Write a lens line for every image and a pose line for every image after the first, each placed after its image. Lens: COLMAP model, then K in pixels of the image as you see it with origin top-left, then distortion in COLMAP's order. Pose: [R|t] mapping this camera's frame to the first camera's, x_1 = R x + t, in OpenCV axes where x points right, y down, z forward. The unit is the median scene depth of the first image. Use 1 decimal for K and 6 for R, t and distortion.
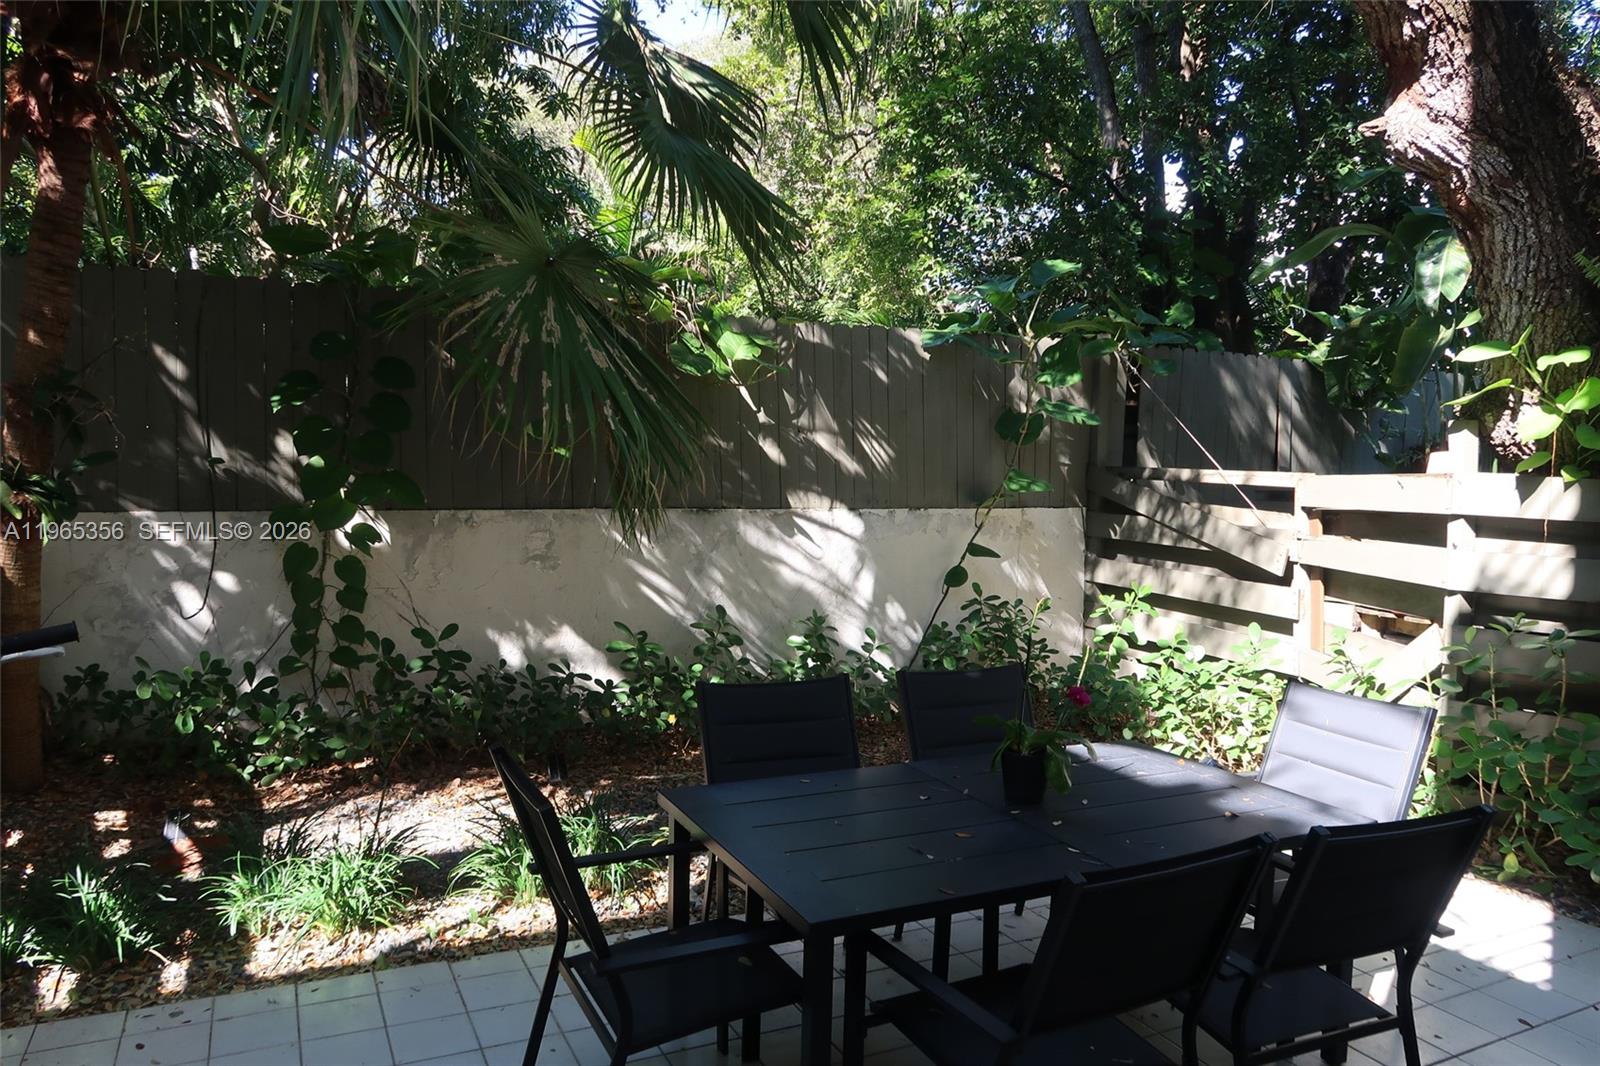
lens RADIAL K [[1121.2, 0, 809.8], [0, 1121.2, 536.3], [0, 0, 1]] dist [-0.025090, -0.003222]
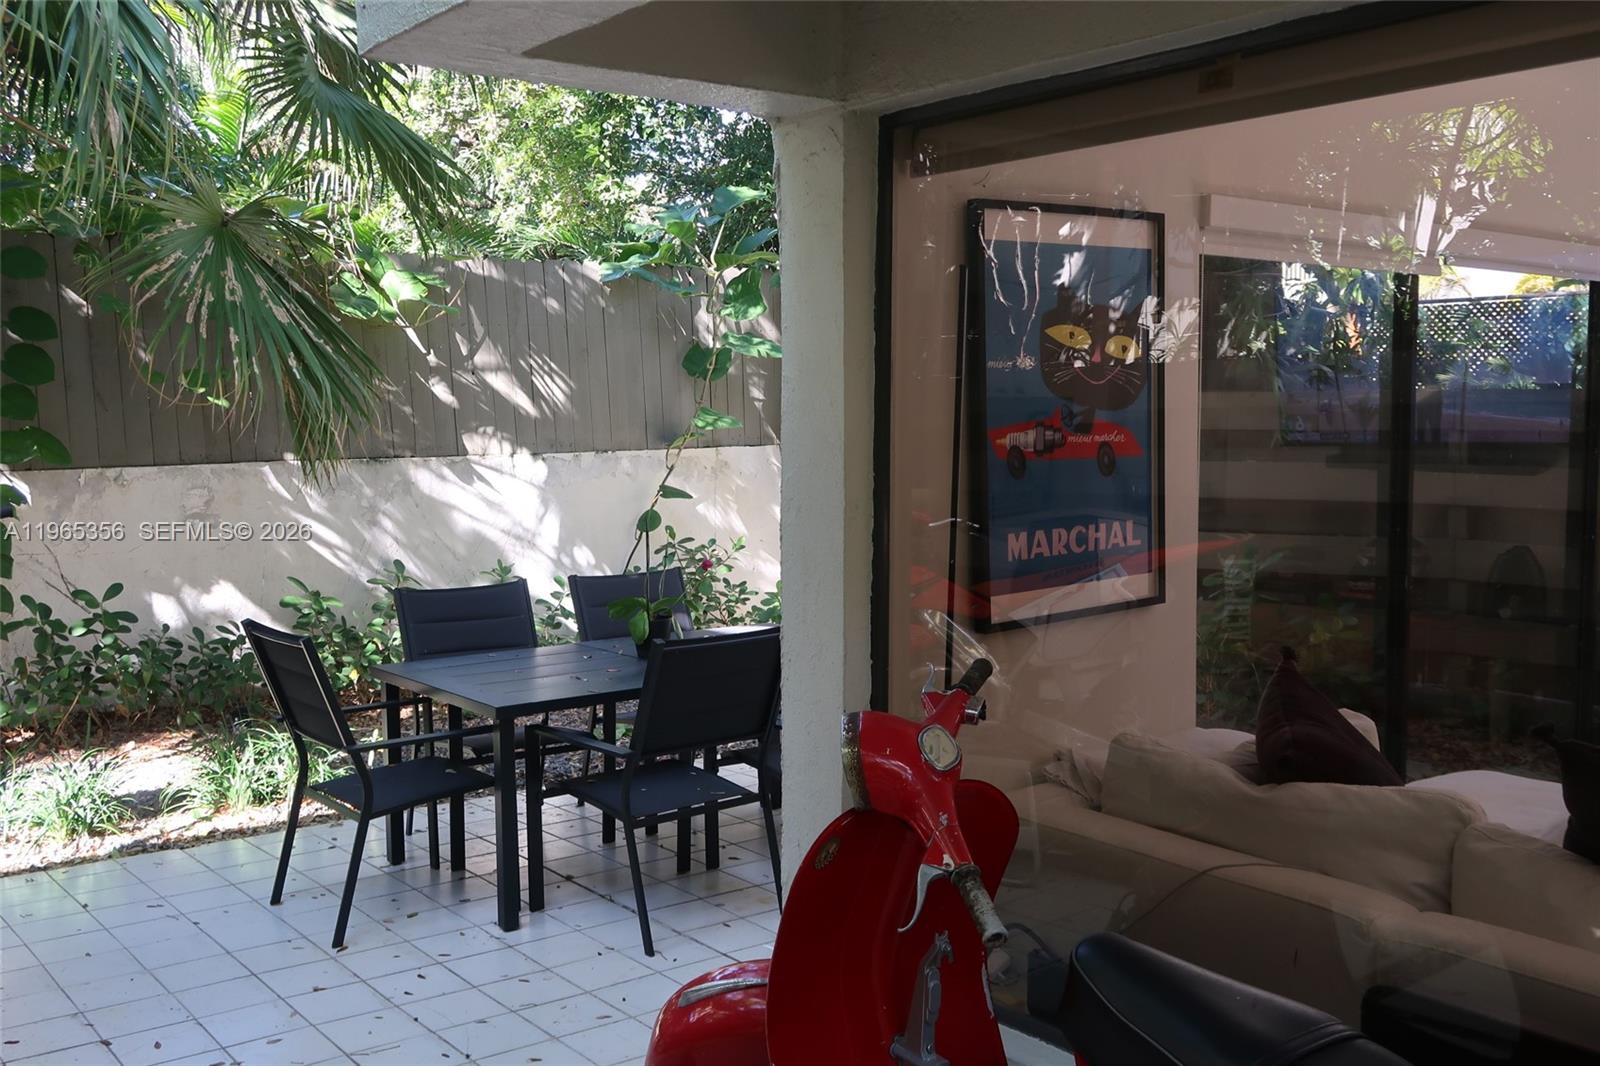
lens RADIAL K [[1523.2, 0, 782.8], [0, 1523.2, 545.2], [0, 0, 1]] dist [0.031781, 0.000000]
pose [[0.982137, -0.051459, 0.180992, 0.007426], [0.047155, 0.998495, 0.028001, 0.029522], [-0.182161, -0.018966, 0.983086, -0.341963]]
